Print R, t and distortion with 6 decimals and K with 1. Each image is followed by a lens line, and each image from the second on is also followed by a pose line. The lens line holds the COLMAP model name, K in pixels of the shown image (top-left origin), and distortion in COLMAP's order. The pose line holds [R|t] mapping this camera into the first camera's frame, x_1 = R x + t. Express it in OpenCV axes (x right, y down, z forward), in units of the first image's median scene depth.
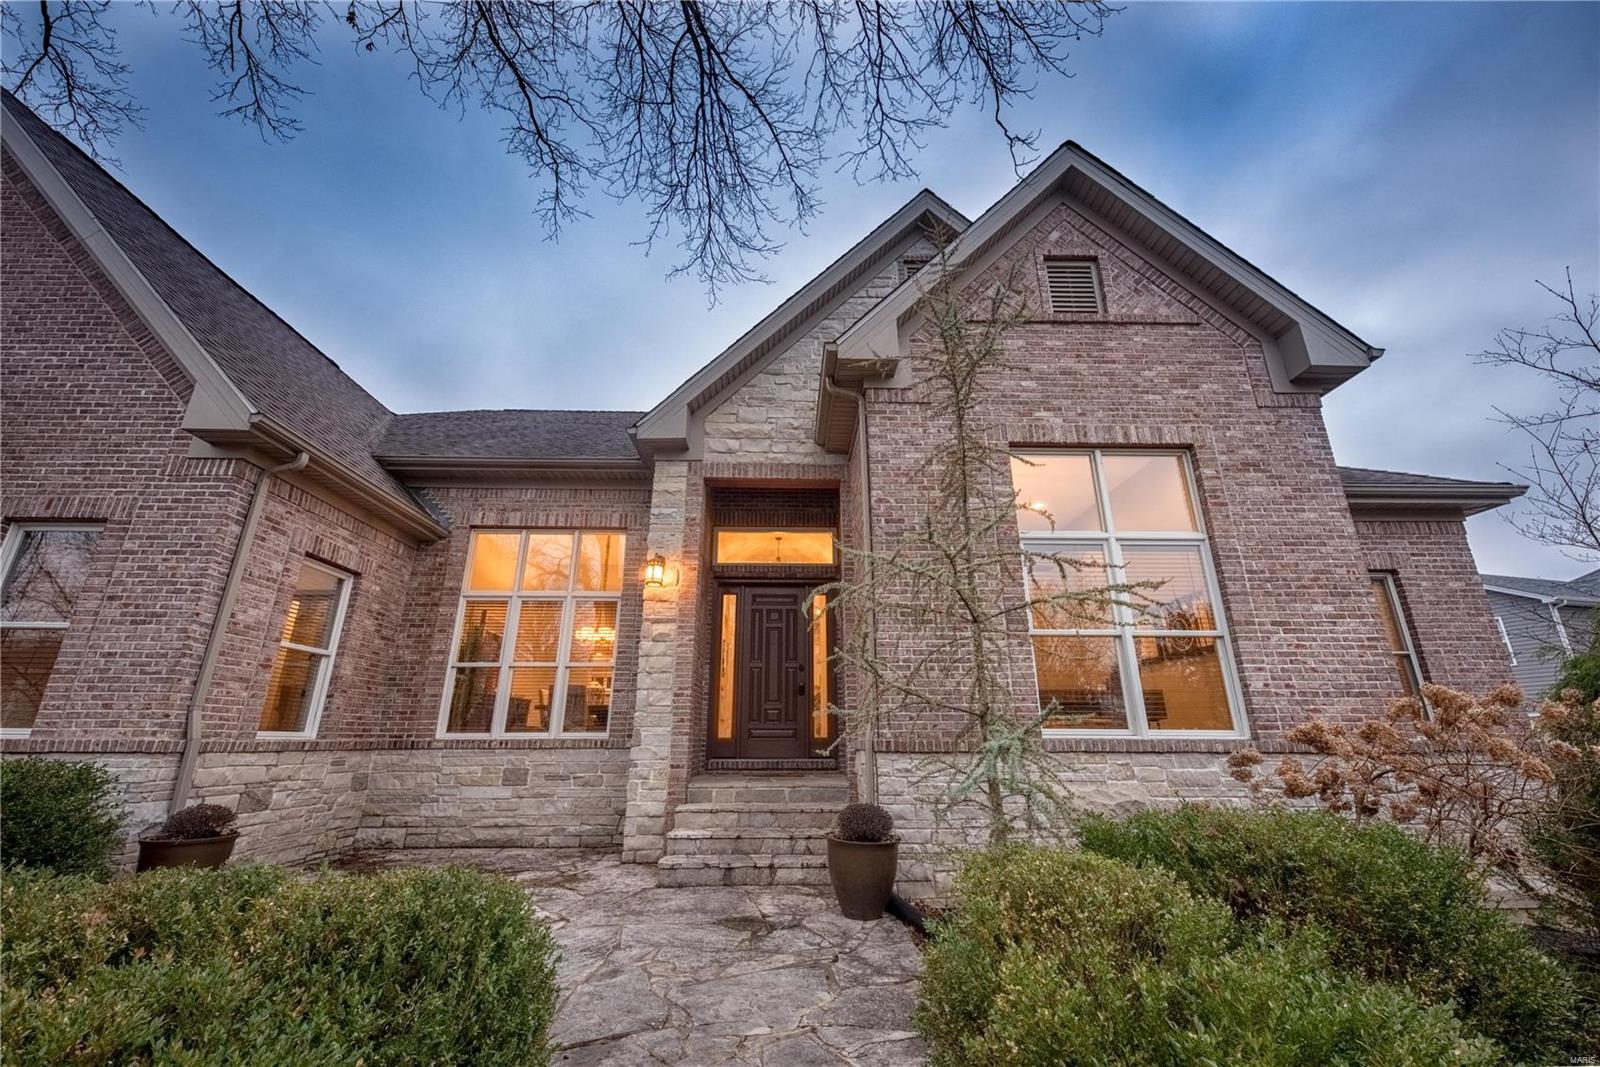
lens RADIAL K [[620.6, 0, 800.9], [0, 620.6, 535.9], [0, 0, 1]] dist [0.003778, -0.000064]
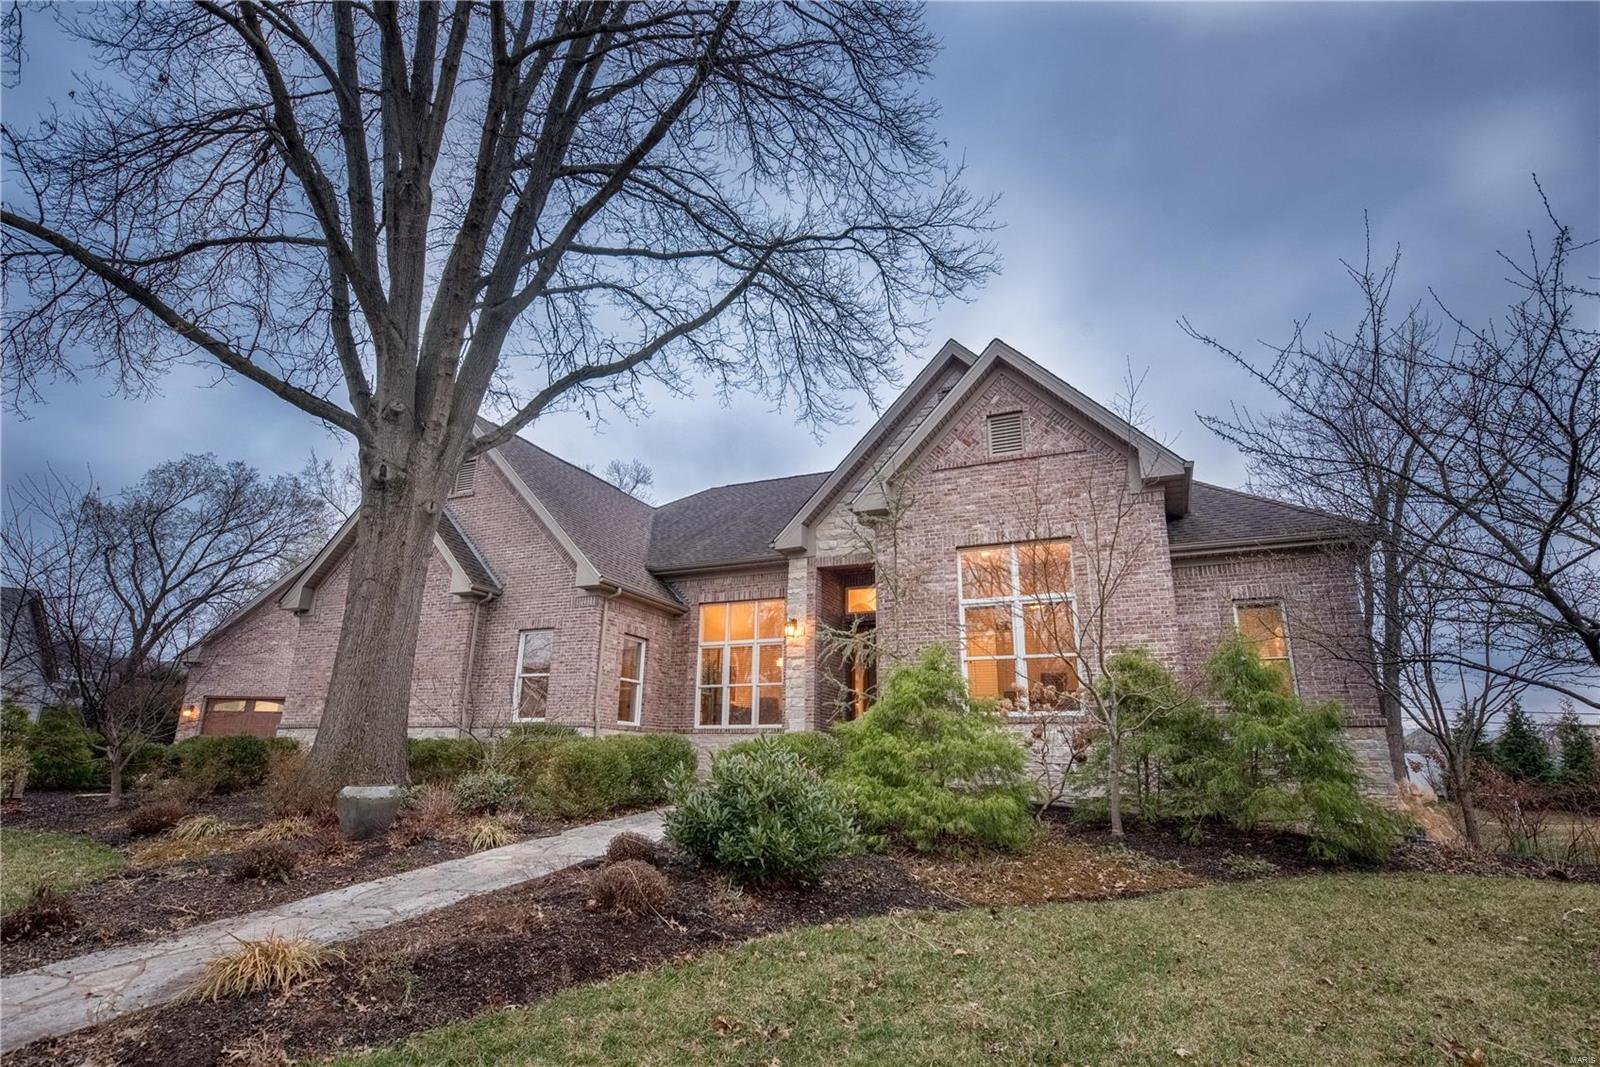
lens RADIAL K [[805.9, 0, 800.0], [0, 805.9, 533.5], [0, 0, 1]] dist [0.016624, 0.000436]
pose [[0.907475, -0.107255, -0.406184, 0.753904], [0.118168, 0.992992, 0.001799, -0.214604], [0.403145, -0.049631, 0.913789, -1.057212]]
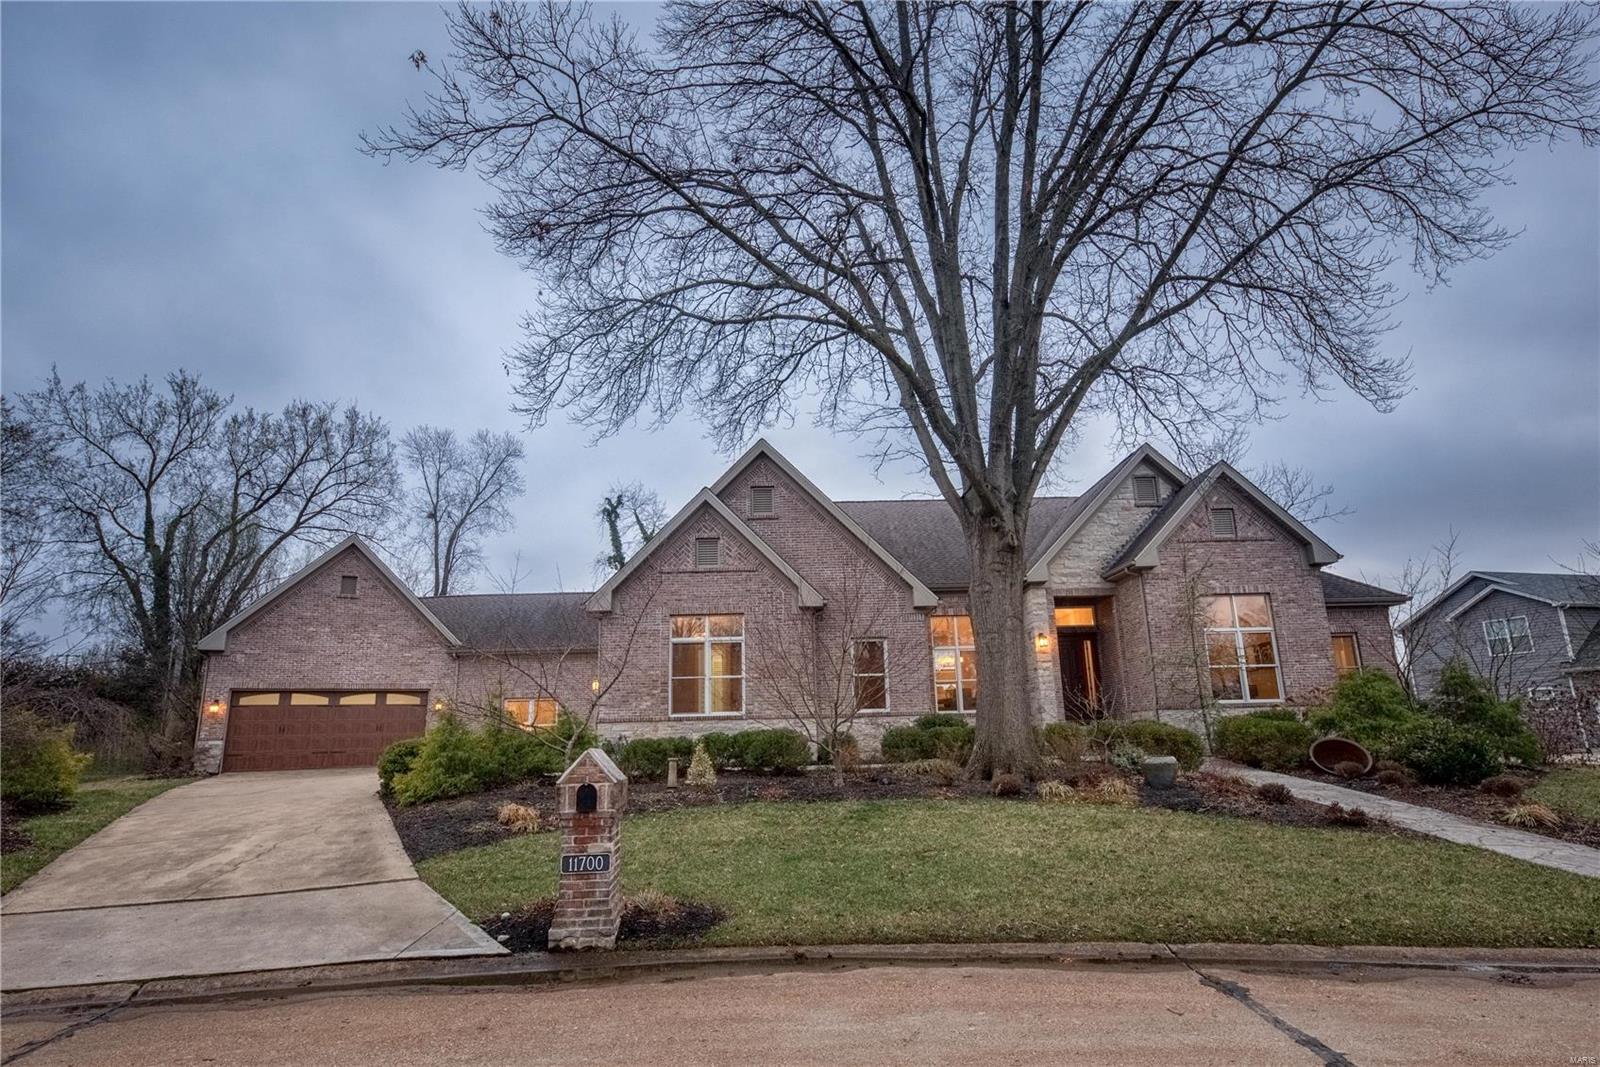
lens RADIAL K [[833.5, 0, 801.6], [0, 833.5, 545.8], [0, 0, 1]] dist [0.012928, 0.000167]
pose [[0.999607, -0.027578, 0.004995, -1.206669], [0.027058, 0.996060, 0.084455, -0.621104], [-0.007304, -0.084286, 0.996415, -2.215030]]
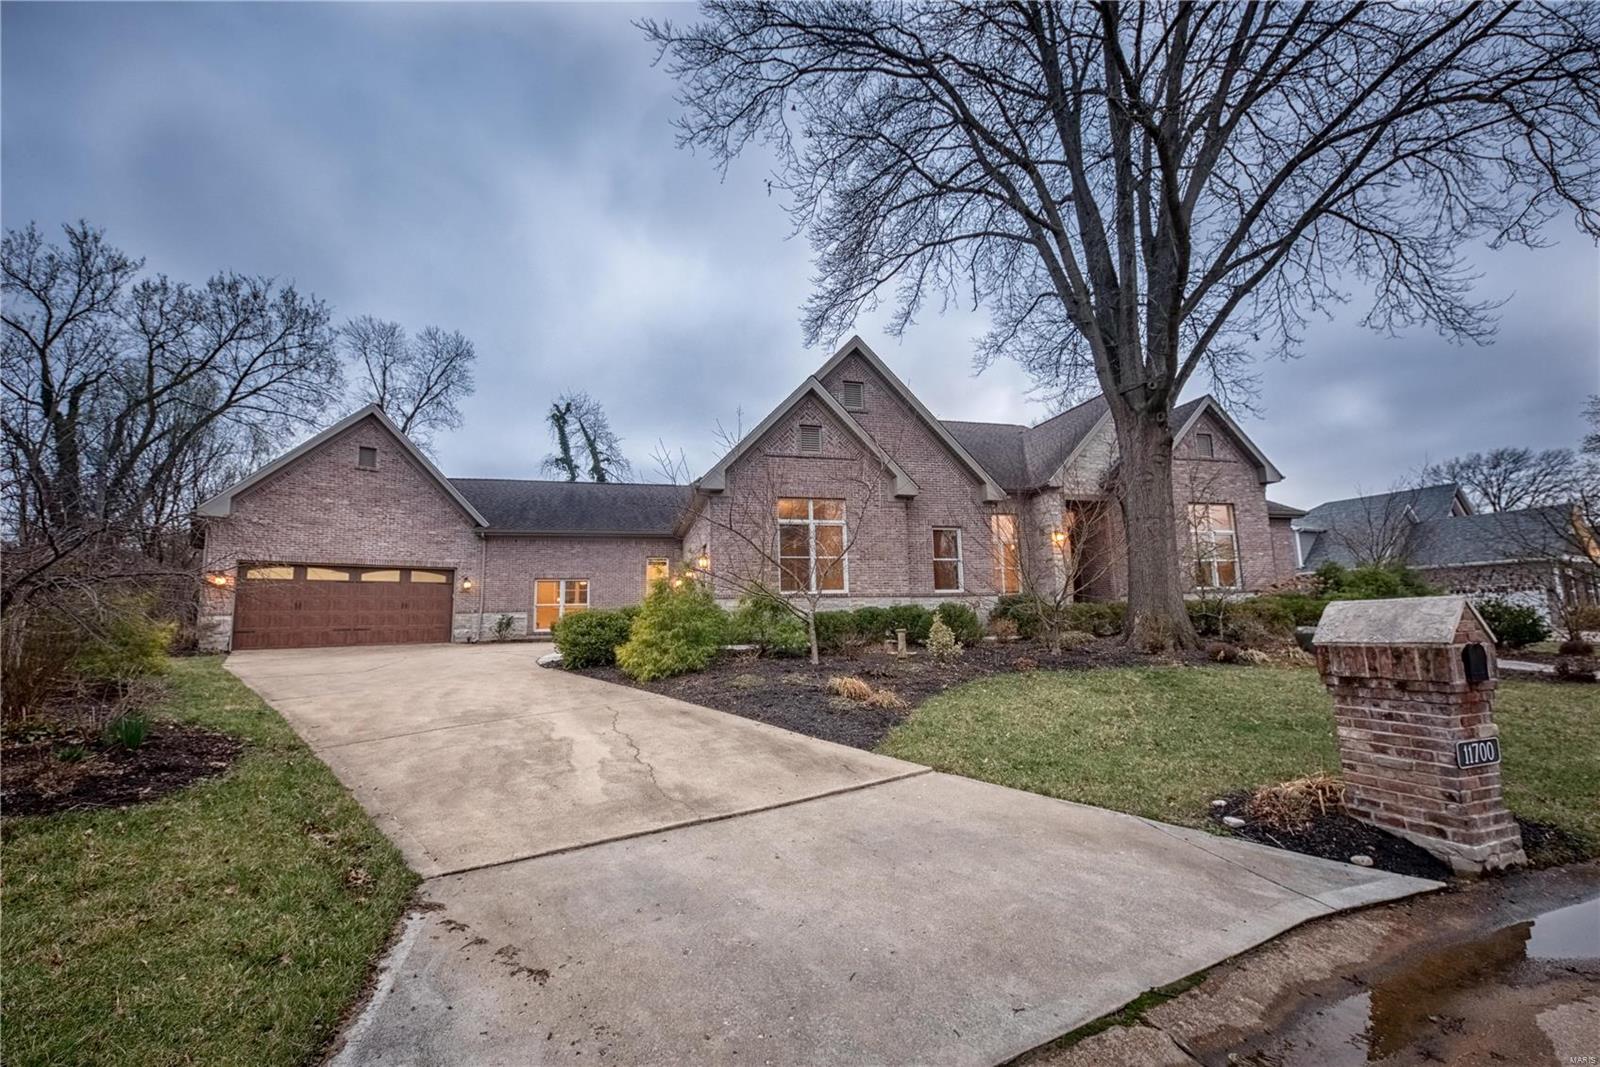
lens RADIAL K [[654.2, 0, 800.0], [0, 654.2, 533.5], [0, 0, 1]] dist [0.017521, -0.008220]
pose [[0.969674, 0.007526, 0.244286, -2.183256], [-0.050100, 0.984421, 0.168536, -0.413368], [-0.239212, -0.175664, 0.954945, -1.610302]]
